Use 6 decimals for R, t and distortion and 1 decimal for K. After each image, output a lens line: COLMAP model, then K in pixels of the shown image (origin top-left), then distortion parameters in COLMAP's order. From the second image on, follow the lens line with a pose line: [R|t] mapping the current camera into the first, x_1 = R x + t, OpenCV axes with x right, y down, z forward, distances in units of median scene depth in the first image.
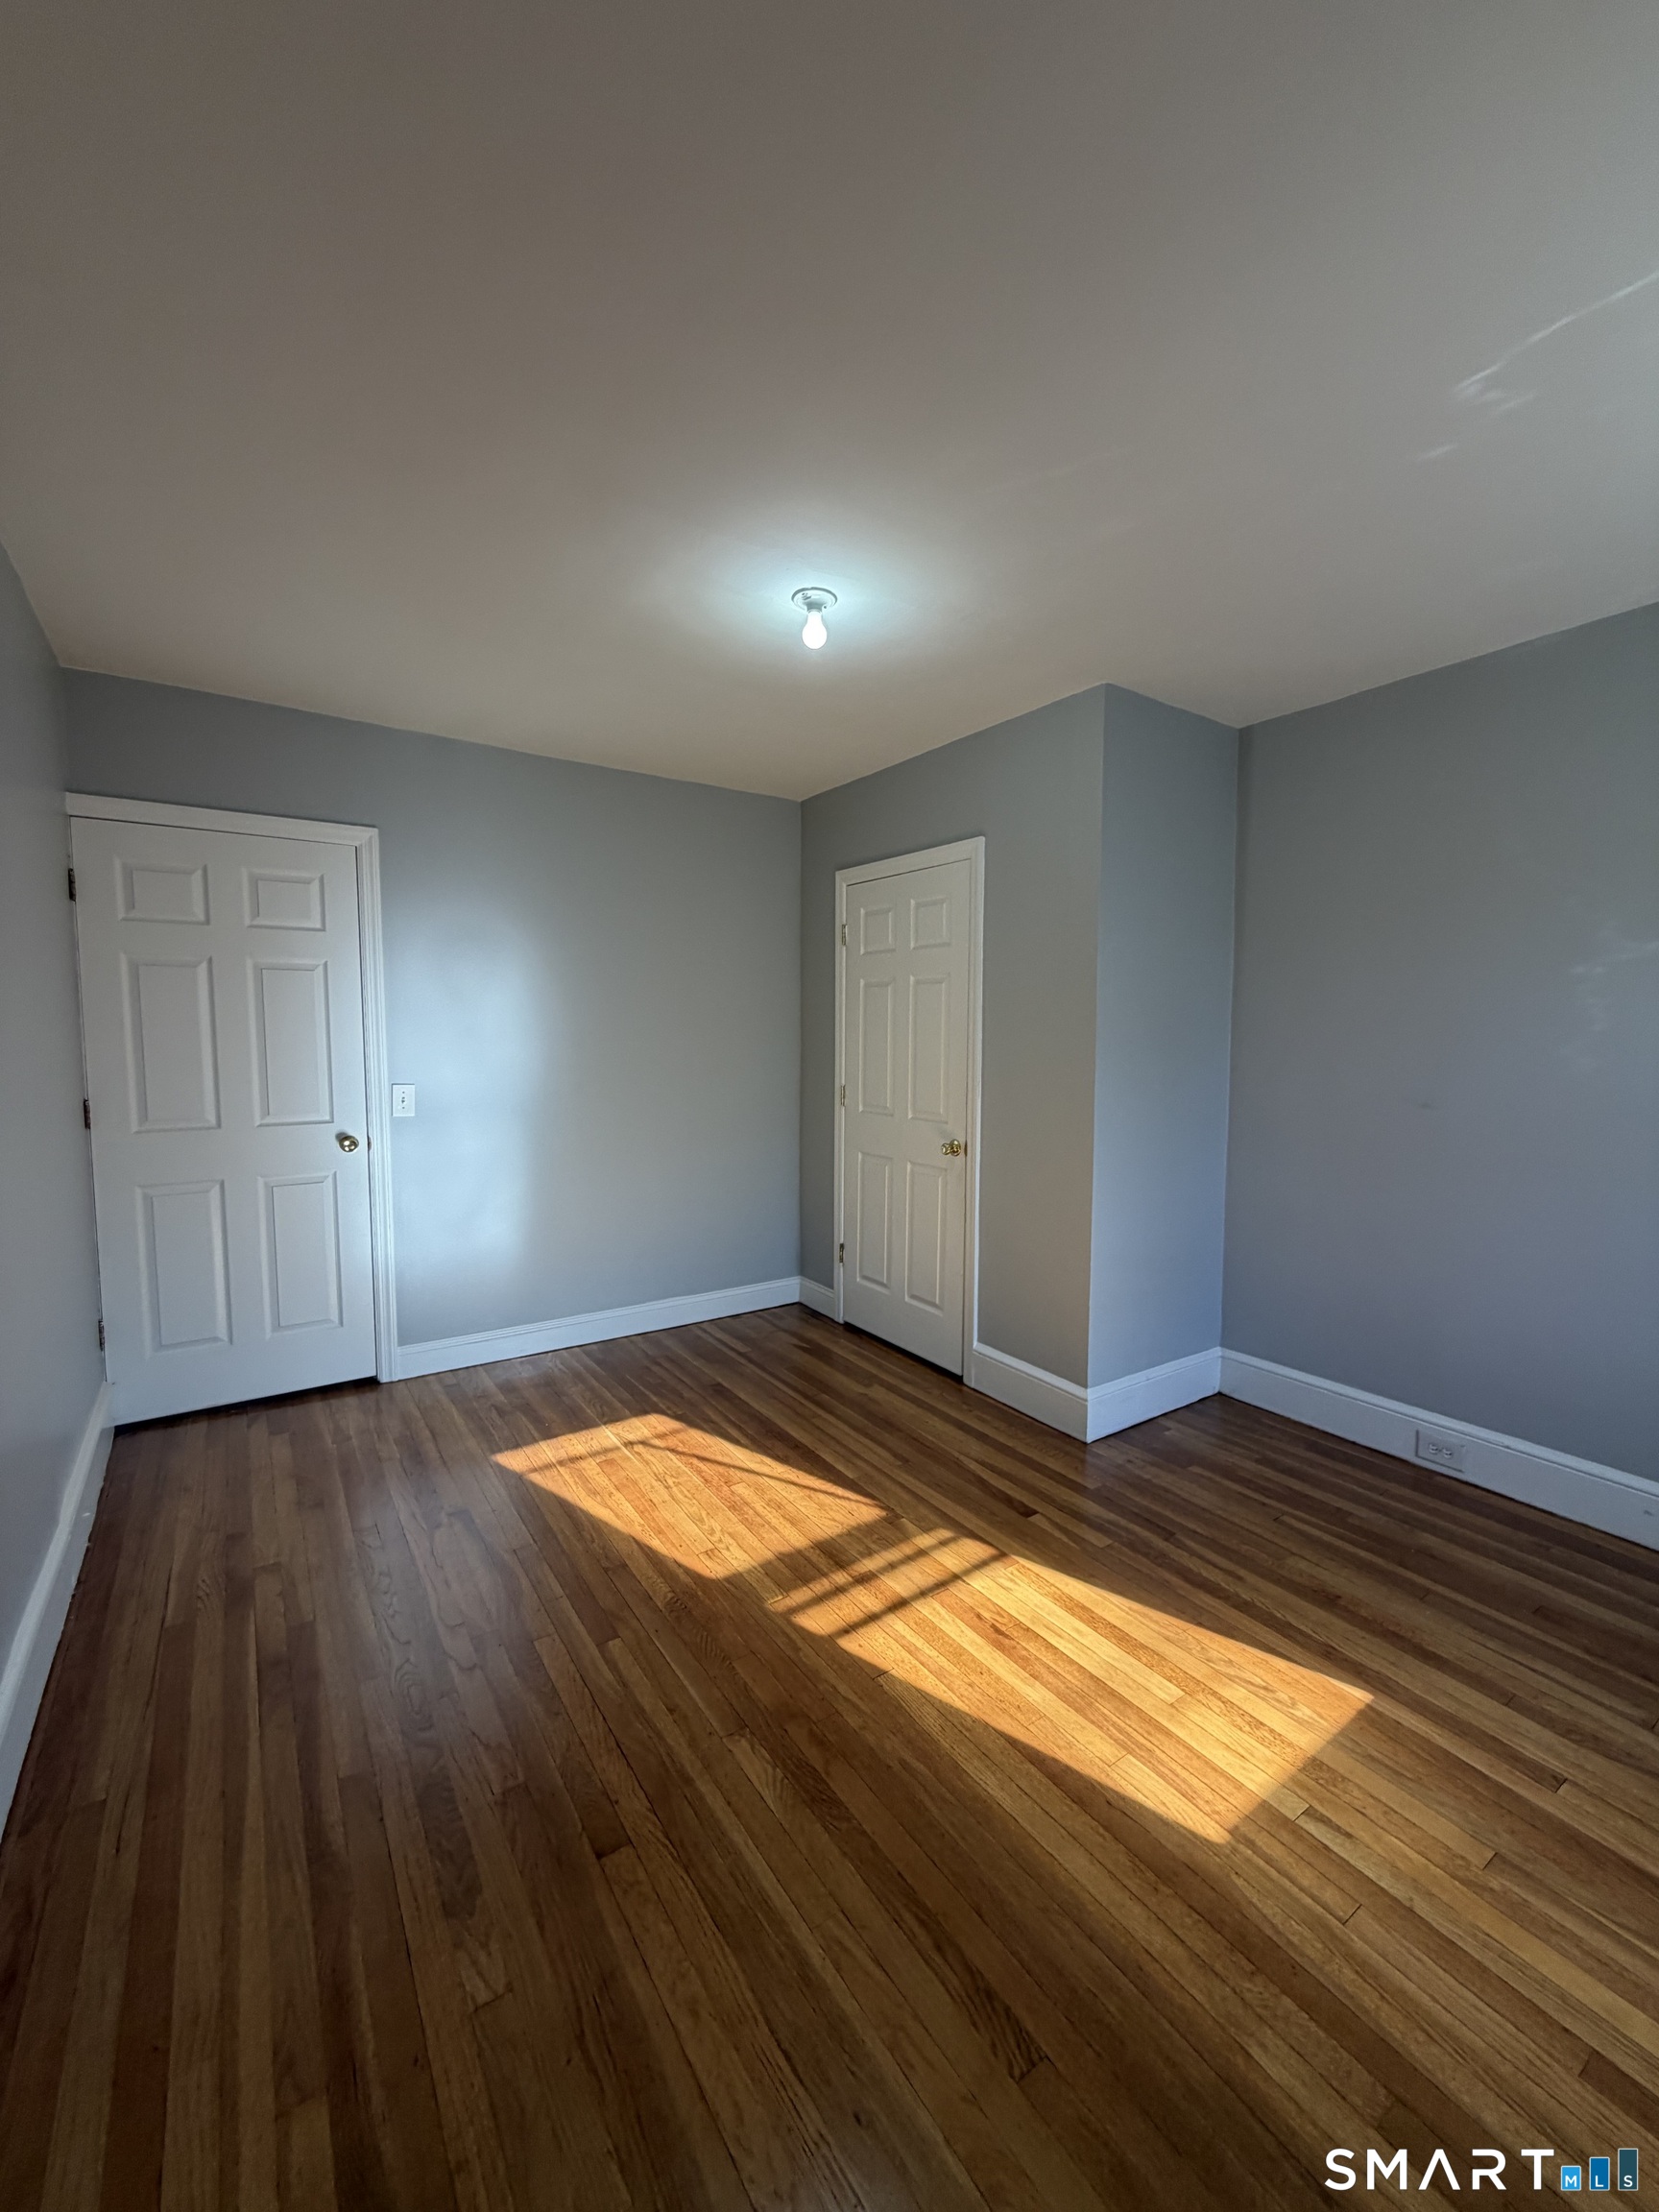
lens RADIAL K [[883.0, 0, 831.9], [0, 883.0, 1099.9], [0, 0, 1]] dist [-0.000592, 0.000584]
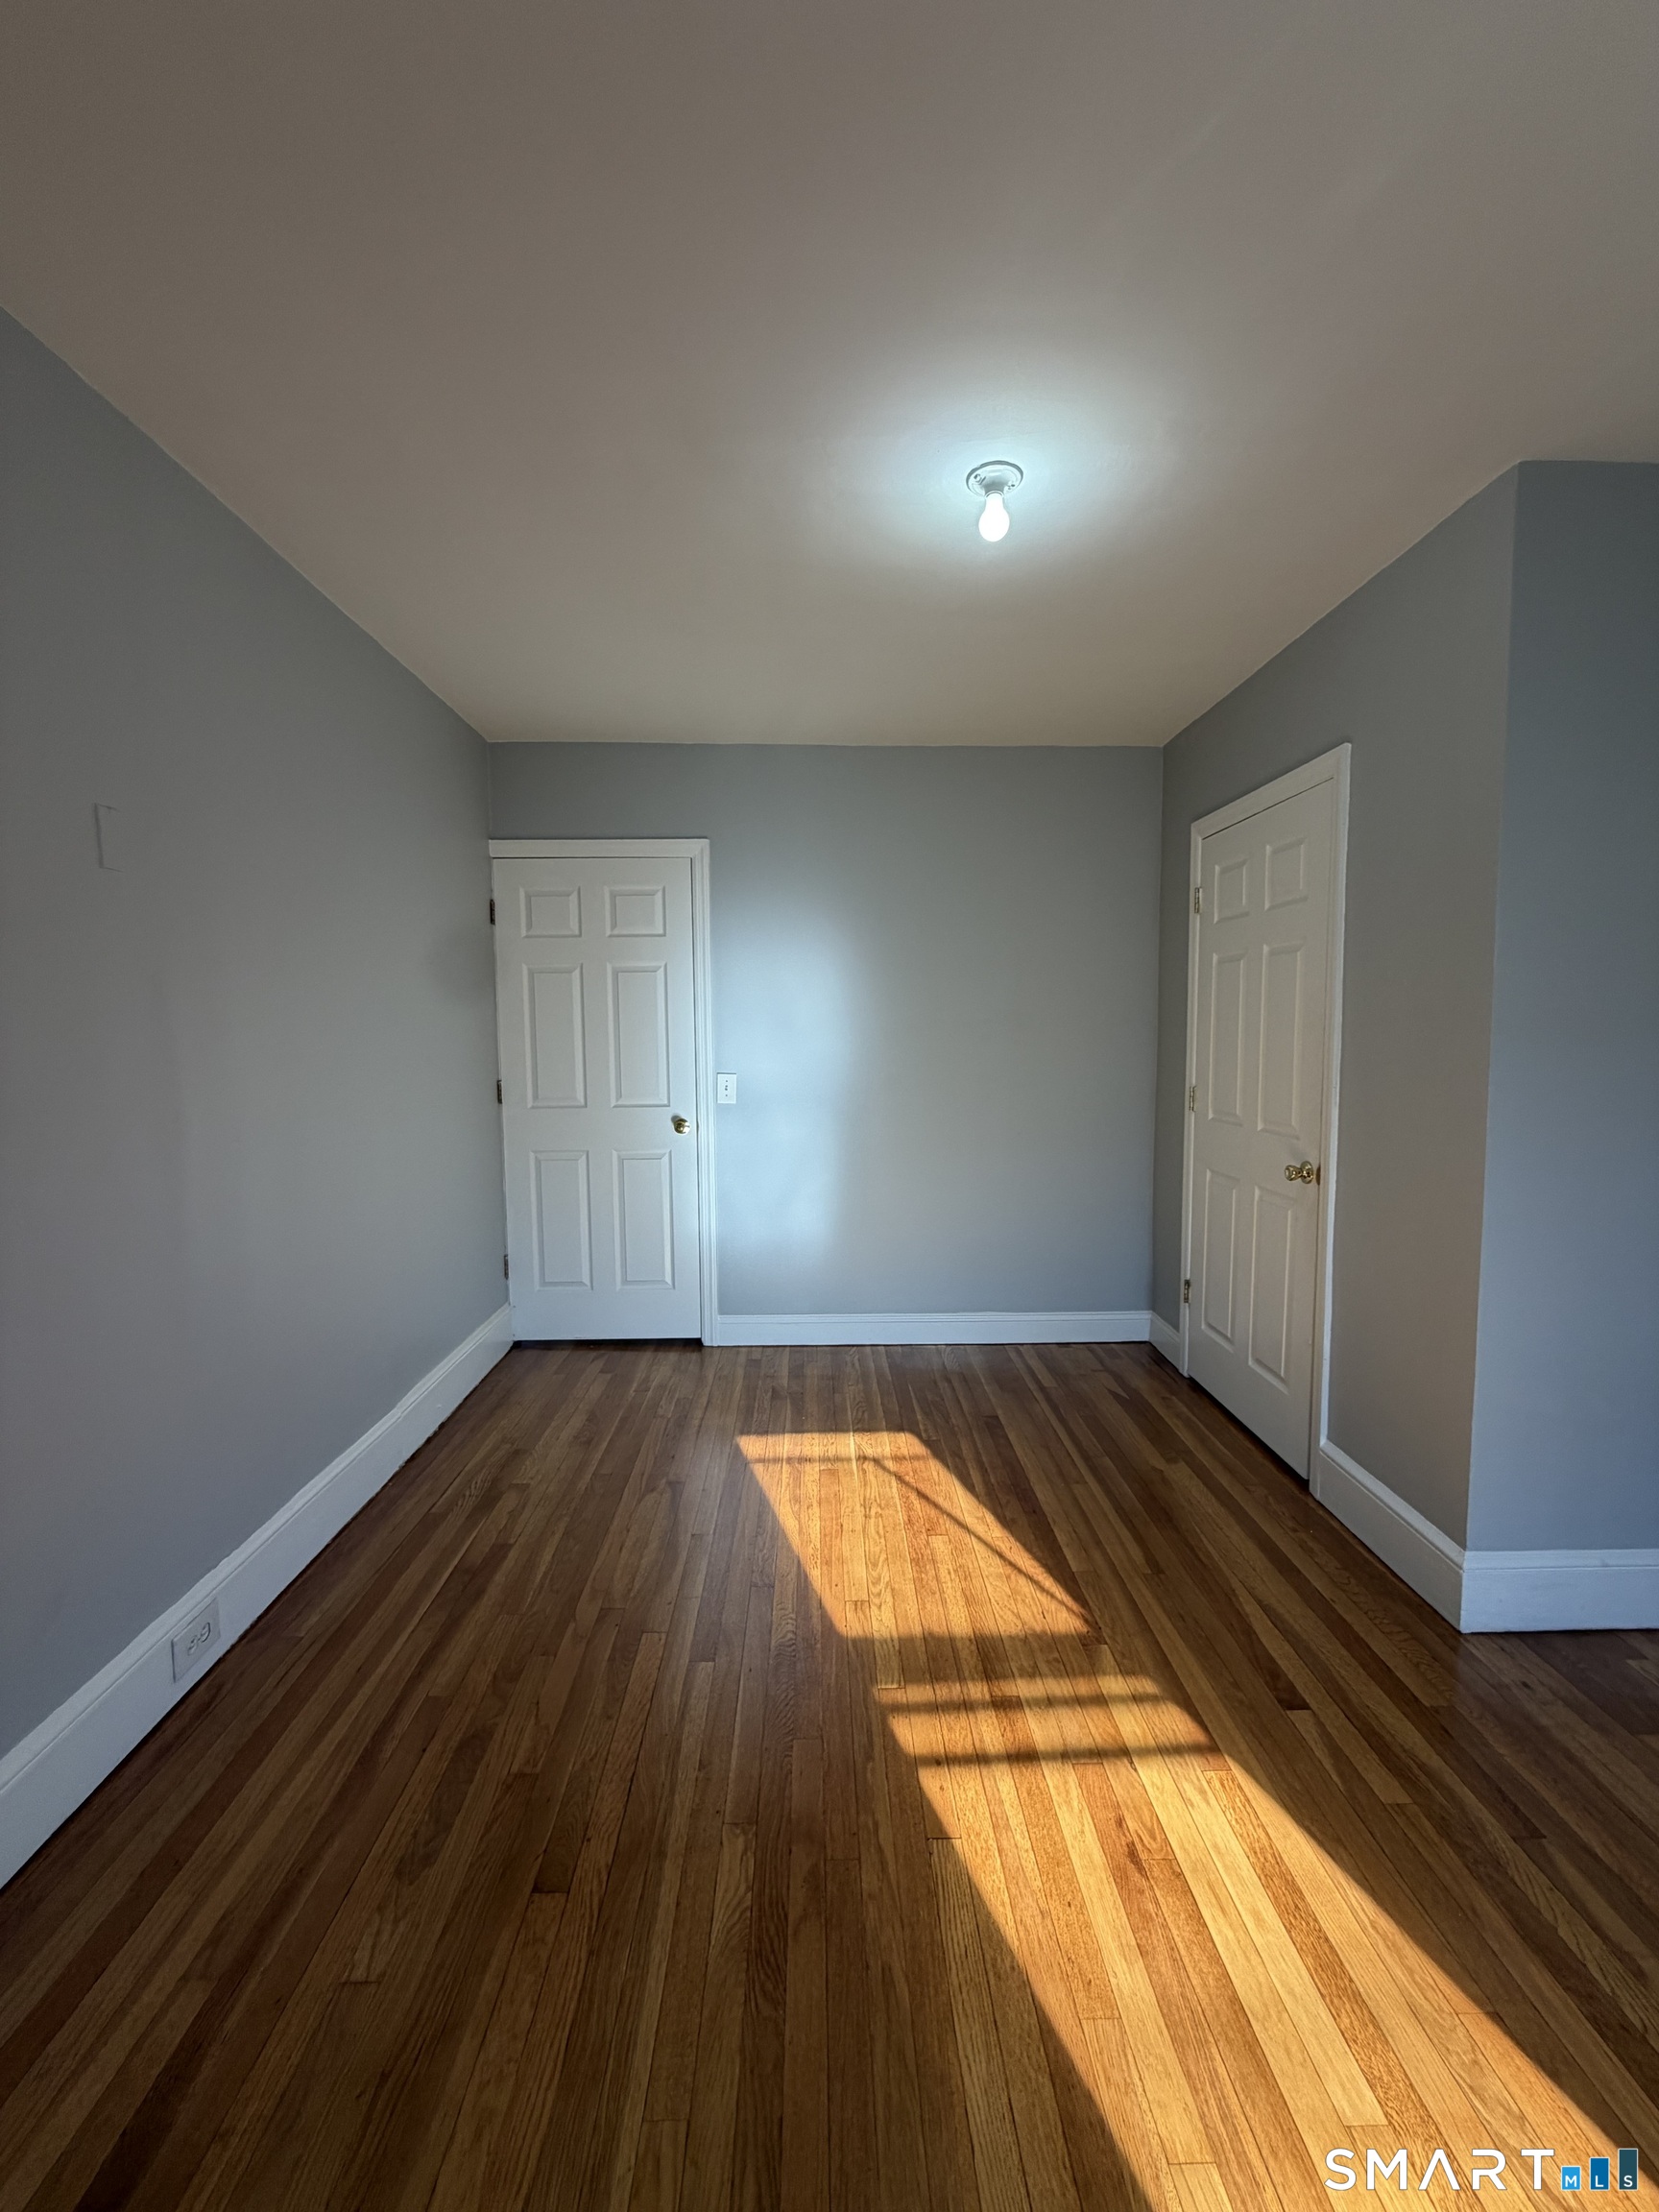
lens RADIAL K [[883.0, 0, 831.4], [0, 883.0, 1099.5], [0, 0, 1]] dist [-0.000592, 0.000584]
pose [[0.840200, 0.032960, -0.541274, 0.261662], [-0.033305, 0.999403, 0.009158, -0.000263], [0.541253, 0.010332, 0.840796, 0.203775]]
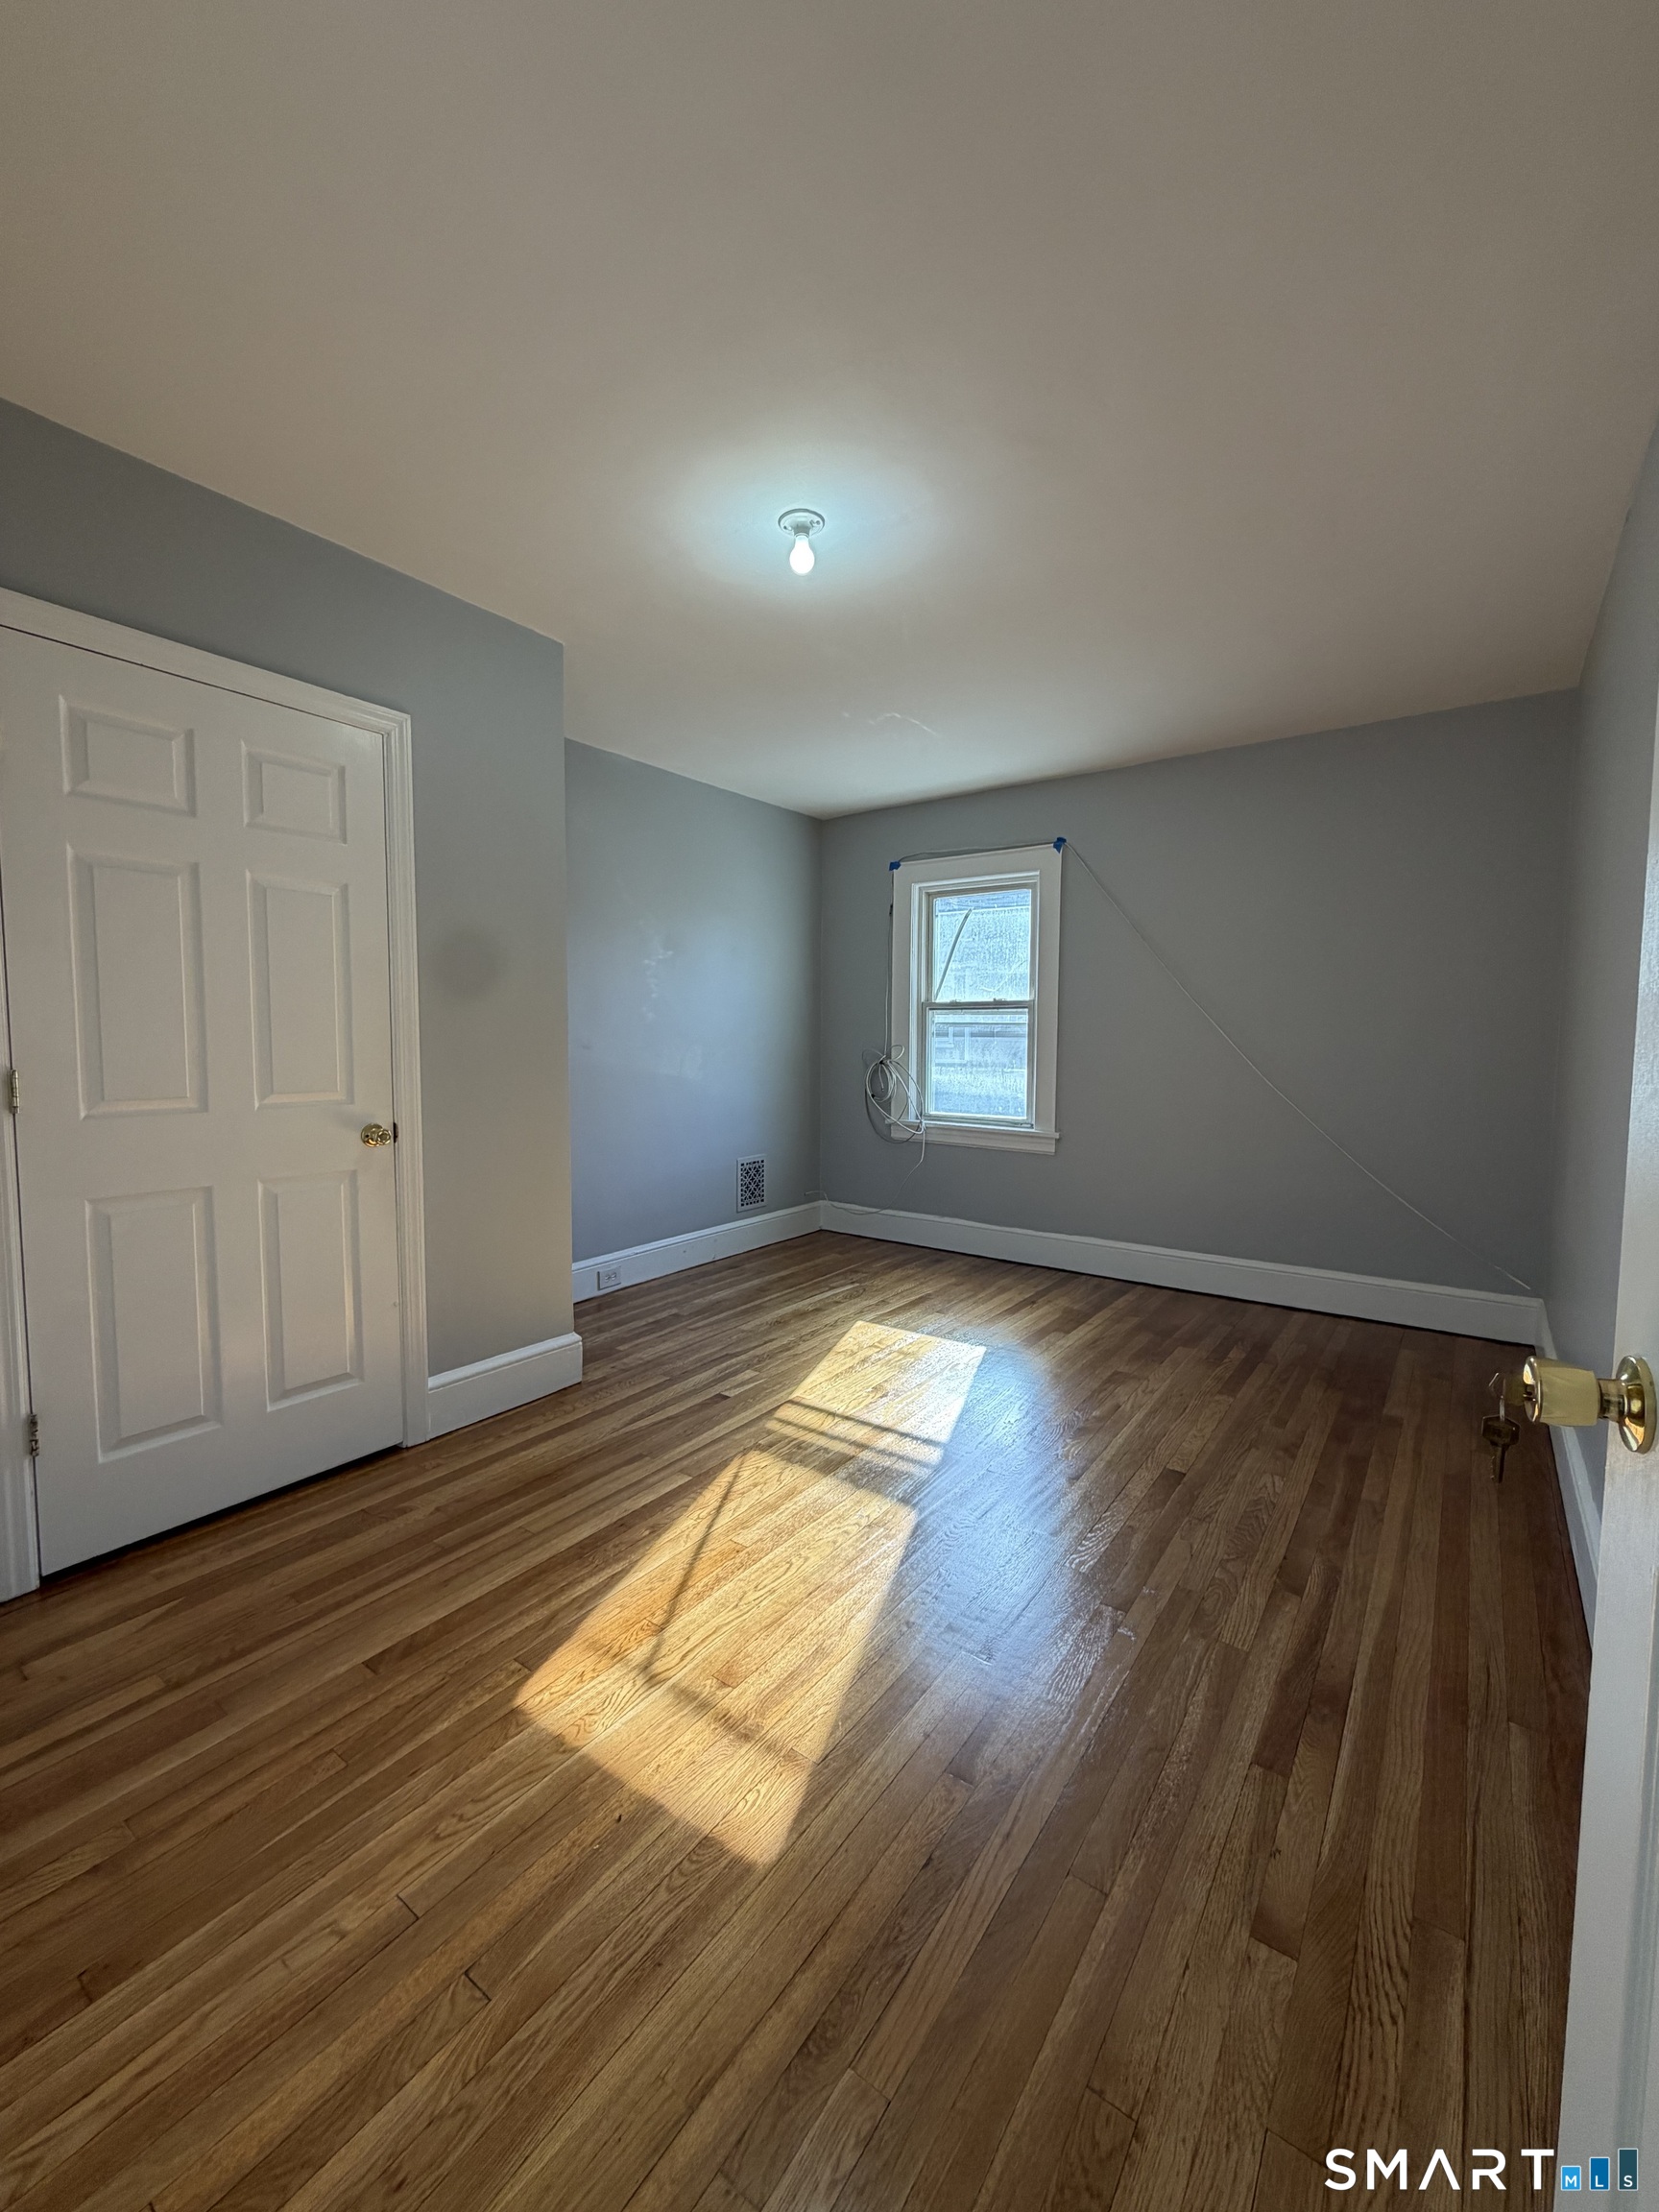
lens RADIAL K [[883.0, 0, 830.6], [0, 883.0, 1105.5], [0, 0, 1]] dist [-0.000592, 0.000584]
pose [[-0.339558, -0.076201, 0.937493, -0.833254], [0.069229, 0.991985, 0.105705, -0.023583], [-0.938034, 0.100795, -0.331561, 1.140451]]
